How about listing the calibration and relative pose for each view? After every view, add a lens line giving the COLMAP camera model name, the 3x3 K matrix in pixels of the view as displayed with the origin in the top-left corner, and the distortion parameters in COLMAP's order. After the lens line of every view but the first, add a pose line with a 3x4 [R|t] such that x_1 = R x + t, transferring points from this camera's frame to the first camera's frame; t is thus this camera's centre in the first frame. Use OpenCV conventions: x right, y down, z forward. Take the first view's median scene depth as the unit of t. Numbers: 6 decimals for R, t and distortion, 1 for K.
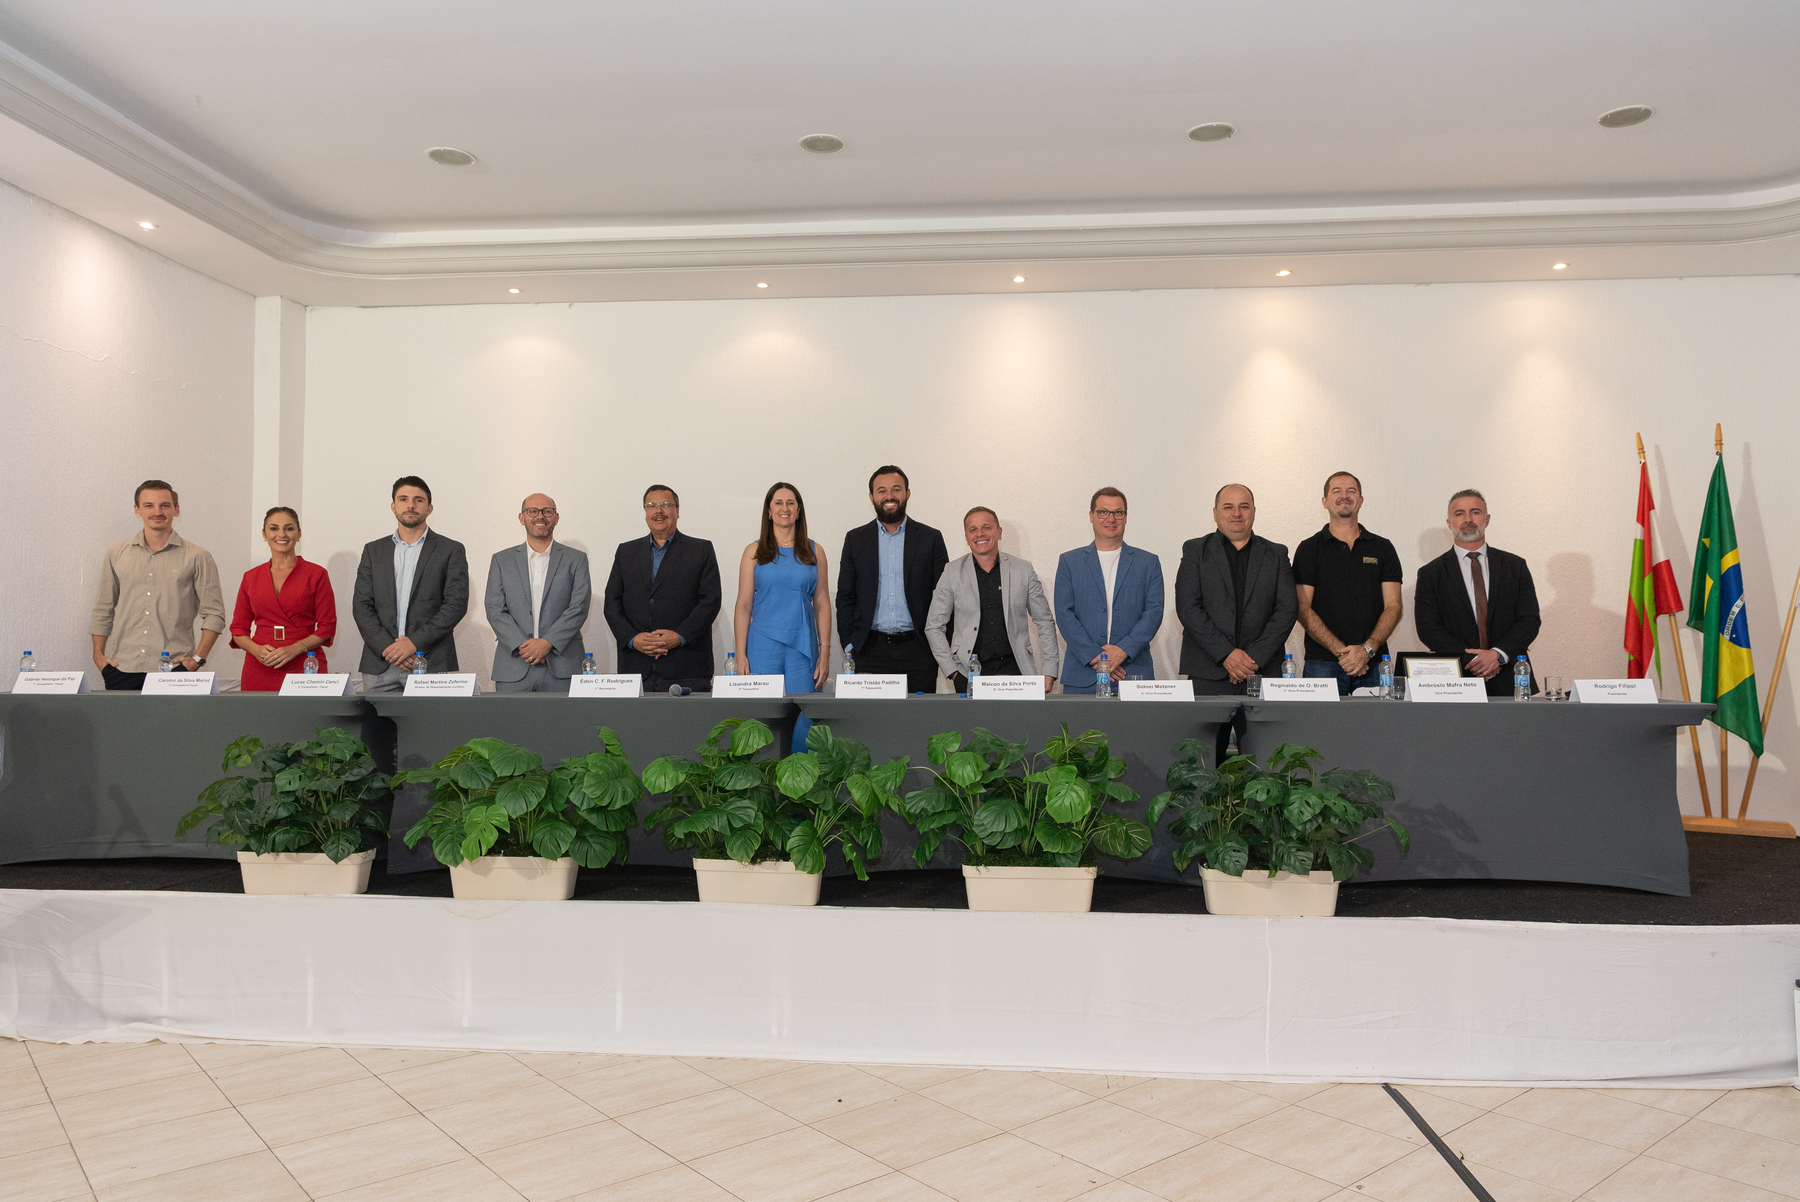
lens RADIAL K [[1251.8, 0, 899.1], [0, 1251.8, 601.4], [0, 0, 1]] dist [0.010245, -0.004510]
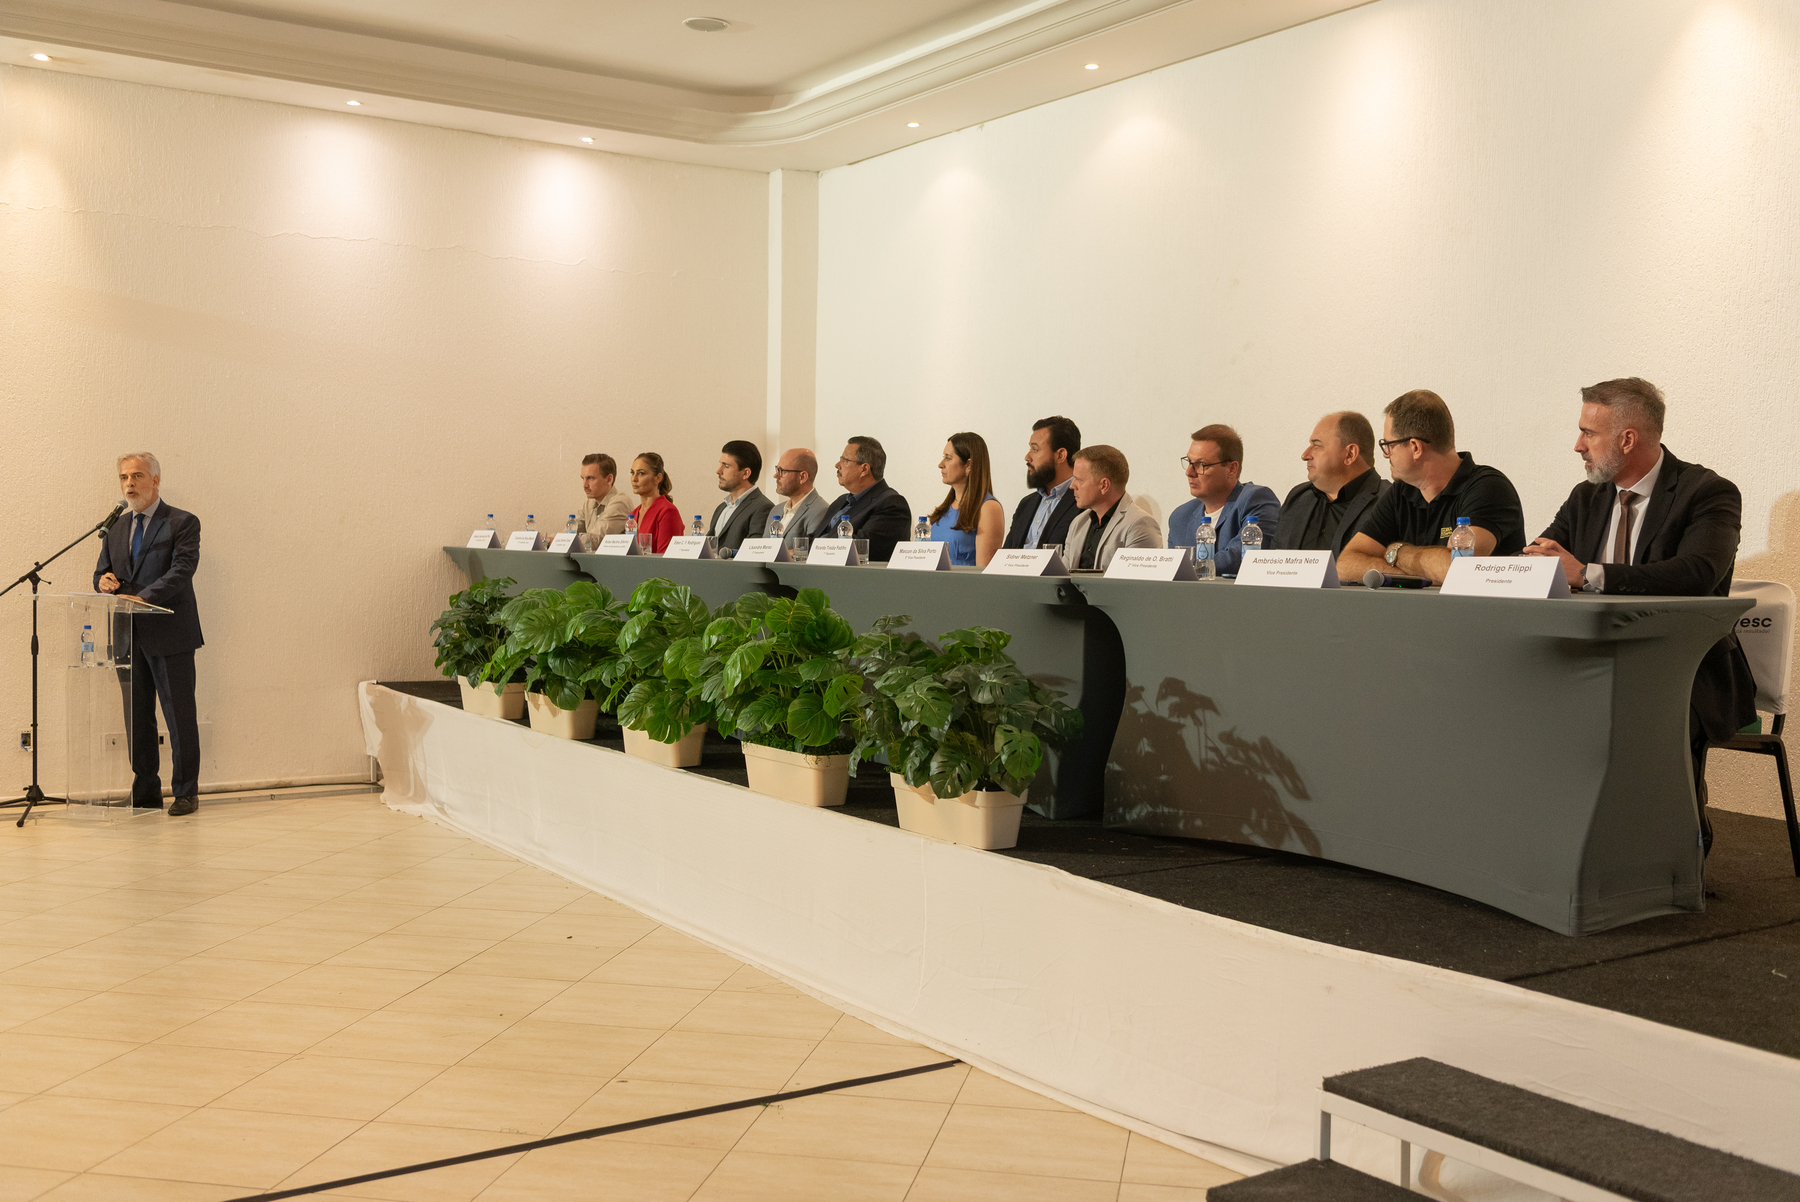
lens RADIAL K [[1788.5, 0, 899.3], [0, 1788.5, 596.1], [0, 0, 1]] dist [0.011039, 0.000000]
pose [[0.616836, 0.035856, -0.786275, 0.812186], [0.015630, 0.998207, 0.057782, 0.020940], [0.786937, -0.047932, 0.615169, 0.198462]]
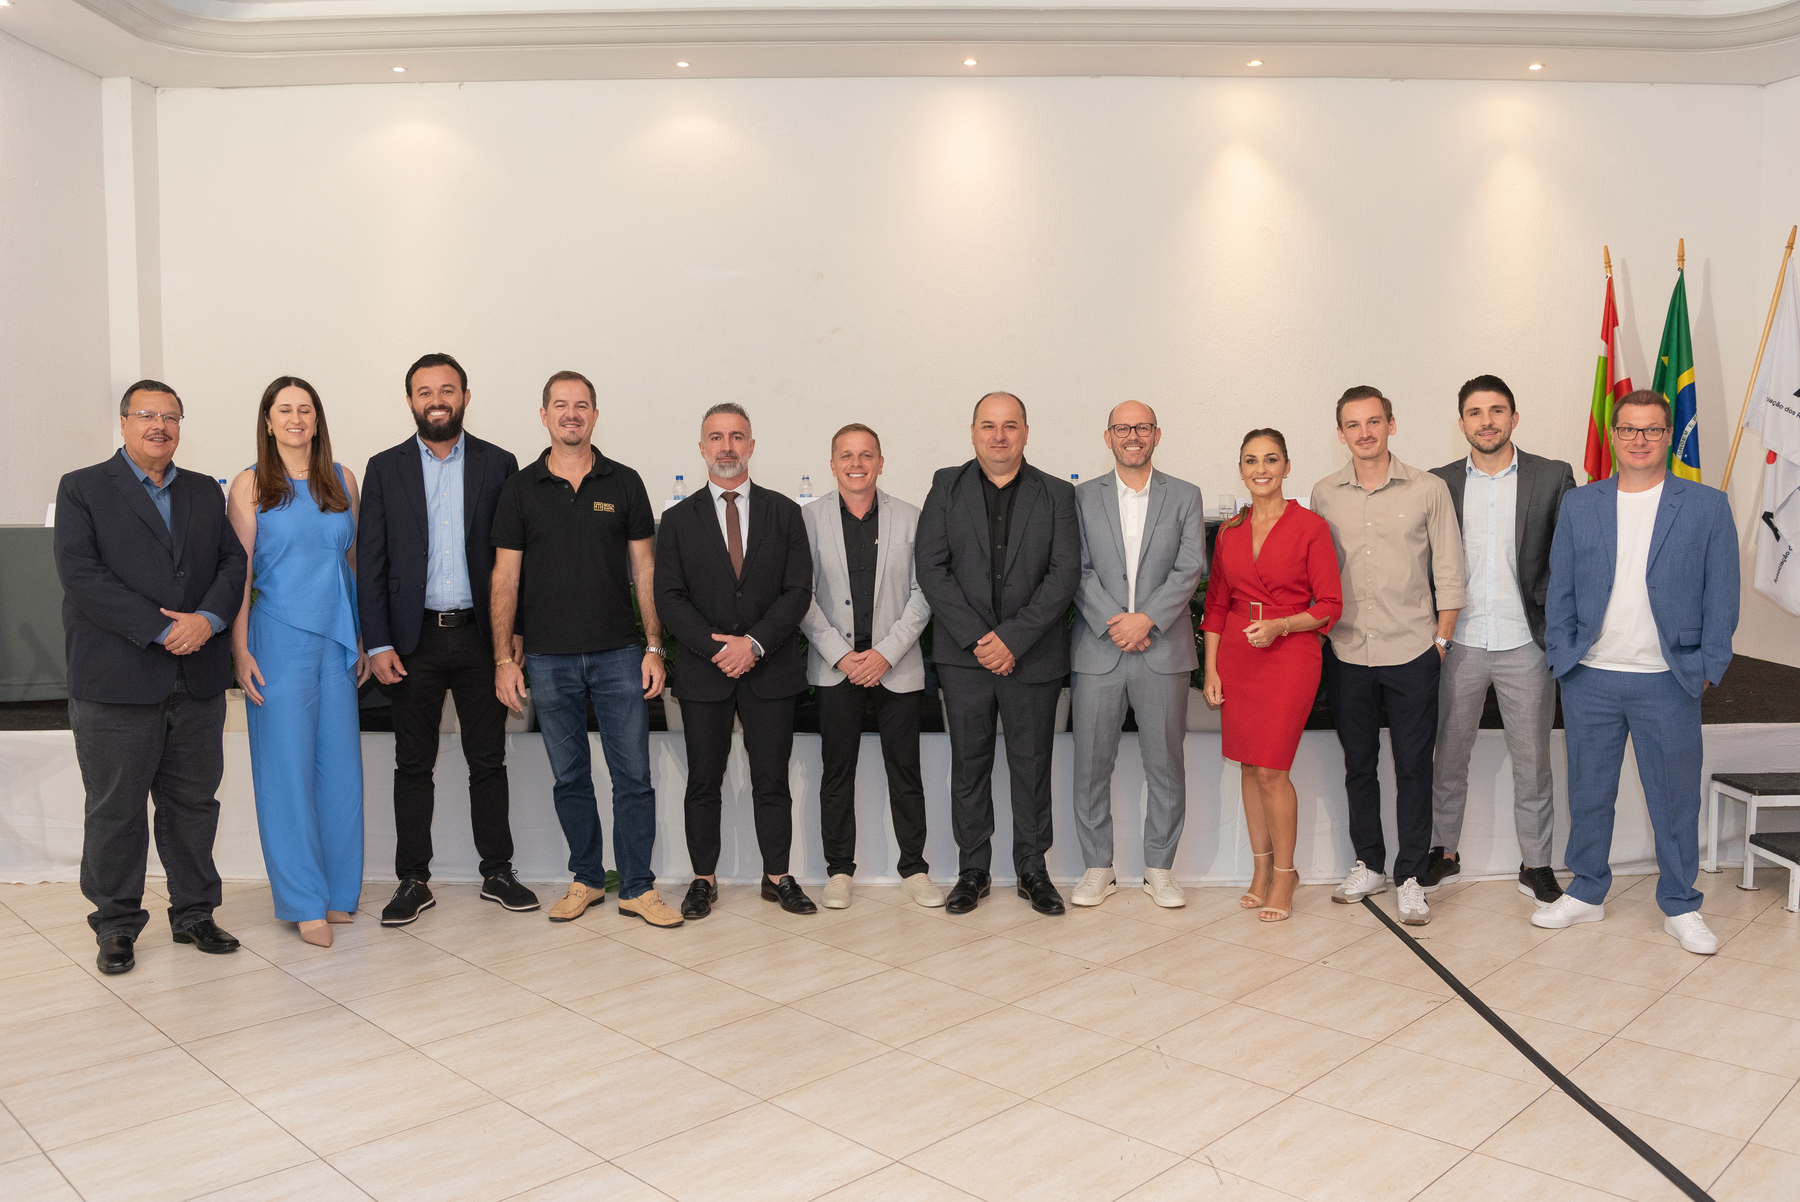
lens RADIAL K [[1486.3, 0, 895.5], [0, 1486.3, 605.0], [0, 0, 1]] dist [-0.065548, -0.007052]
pose [[0.996437, -0.013440, 0.083258, -0.056127], [0.003277, 0.992644, 0.121022, 0.003086], [-0.084272, -0.120318, 0.989152, -0.101029]]
